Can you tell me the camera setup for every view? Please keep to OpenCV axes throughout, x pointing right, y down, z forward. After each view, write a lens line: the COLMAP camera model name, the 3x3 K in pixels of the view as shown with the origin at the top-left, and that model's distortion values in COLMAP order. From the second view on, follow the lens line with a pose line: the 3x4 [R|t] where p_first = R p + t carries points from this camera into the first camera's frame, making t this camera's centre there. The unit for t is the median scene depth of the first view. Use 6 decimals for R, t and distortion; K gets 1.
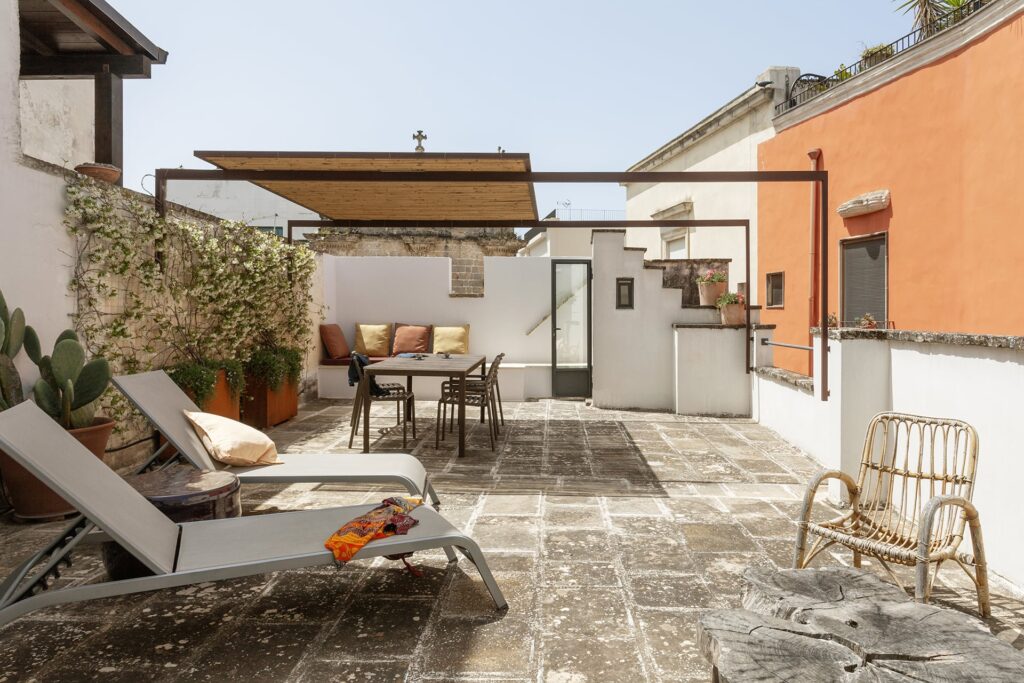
lens RADIAL K [[616.0, 0, 512.0], [0, 616.0, 341.5], [0, 0, 1]] dist [0.001640, 0.000887]
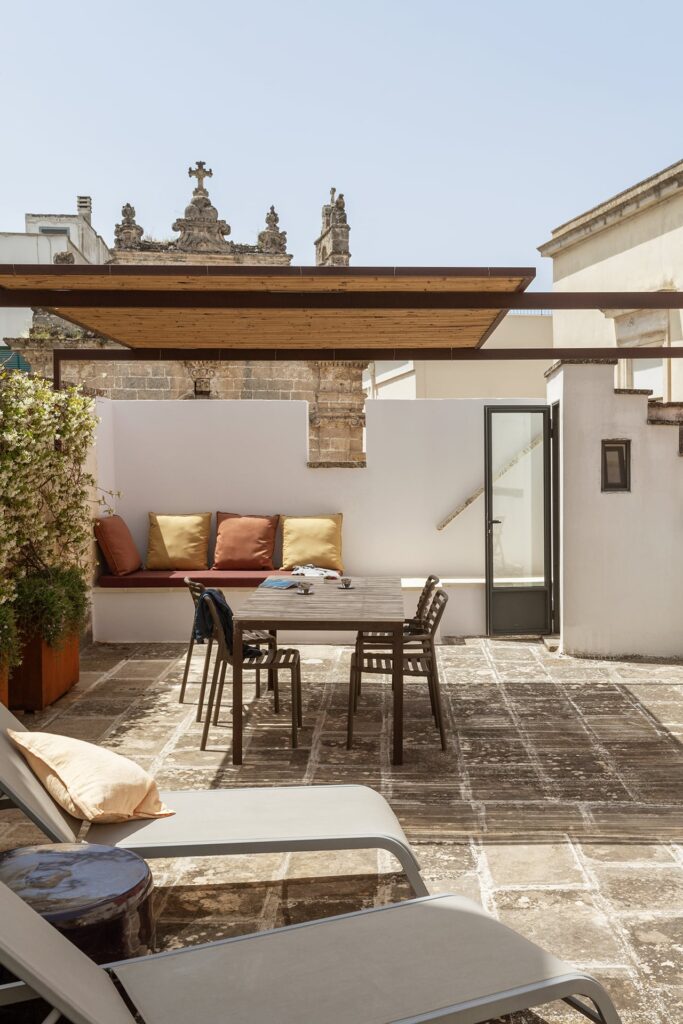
lens RADIAL K [[1032.2, 0, 341.5], [0, 1032.2, 512.0], [0, 0, 1]] dist [0.008867, 0.004605]
pose [[0.999455, -0.010968, 0.031143, -0.120927], [0.010442, 0.999801, 0.017002, -0.055087], [-0.031323, -0.016668, 0.999370, 0.003313]]
